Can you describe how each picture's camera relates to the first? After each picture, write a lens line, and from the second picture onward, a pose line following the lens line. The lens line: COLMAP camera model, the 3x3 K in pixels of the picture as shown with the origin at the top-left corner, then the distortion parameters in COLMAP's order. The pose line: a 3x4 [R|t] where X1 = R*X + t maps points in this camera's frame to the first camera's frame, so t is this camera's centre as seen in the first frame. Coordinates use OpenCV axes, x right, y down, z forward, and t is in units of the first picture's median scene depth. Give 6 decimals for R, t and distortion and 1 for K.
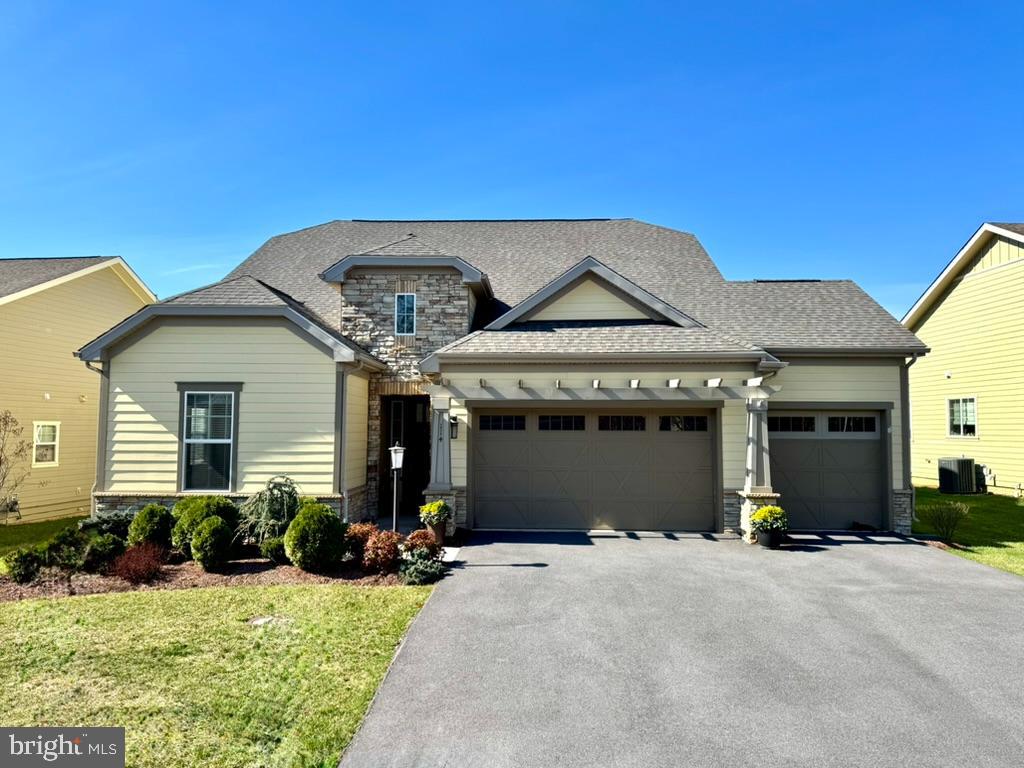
lens RADIAL K [[731.2, 0, 510.9], [0, 731.2, 387.1], [0, 0, 1]] dist [0.051935, -0.049890]
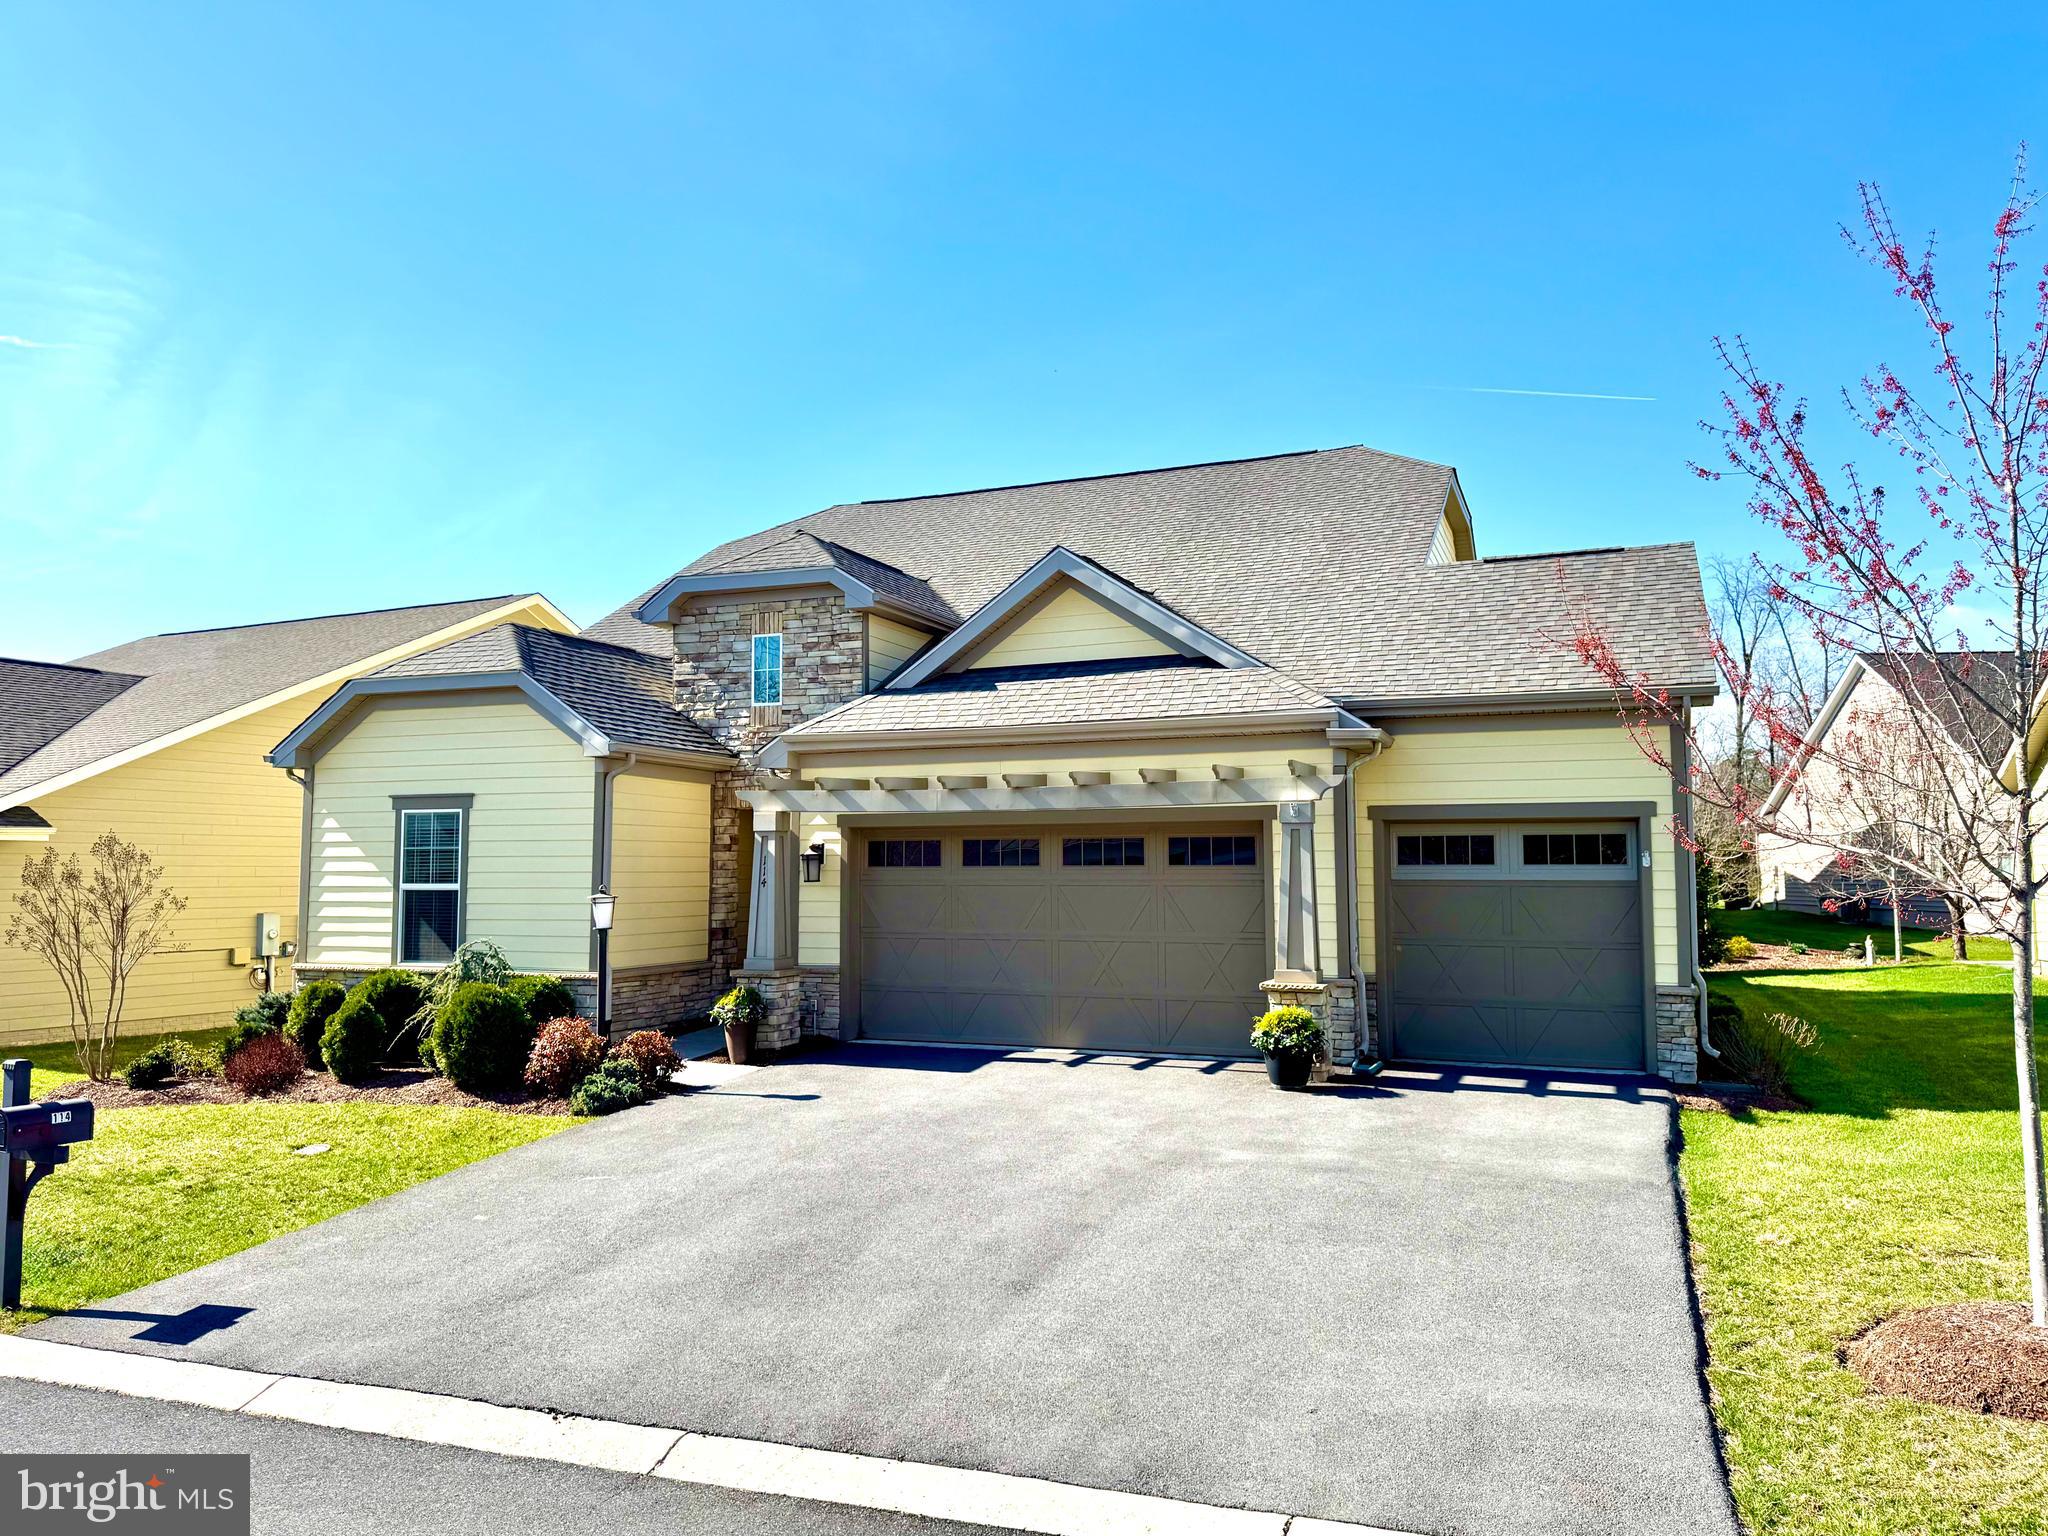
lens RADIAL K [[1462.4, 0, 1030.3], [0, 1462.4, 774.1], [0, 0, 1]] dist [0.051935, -0.049890]
pose [[0.939500, -0.028877, -0.341331, 0.473705], [0.024931, 0.999562, -0.015941, 0.007871], [0.341641, 0.006467, 0.939808, -0.027387]]
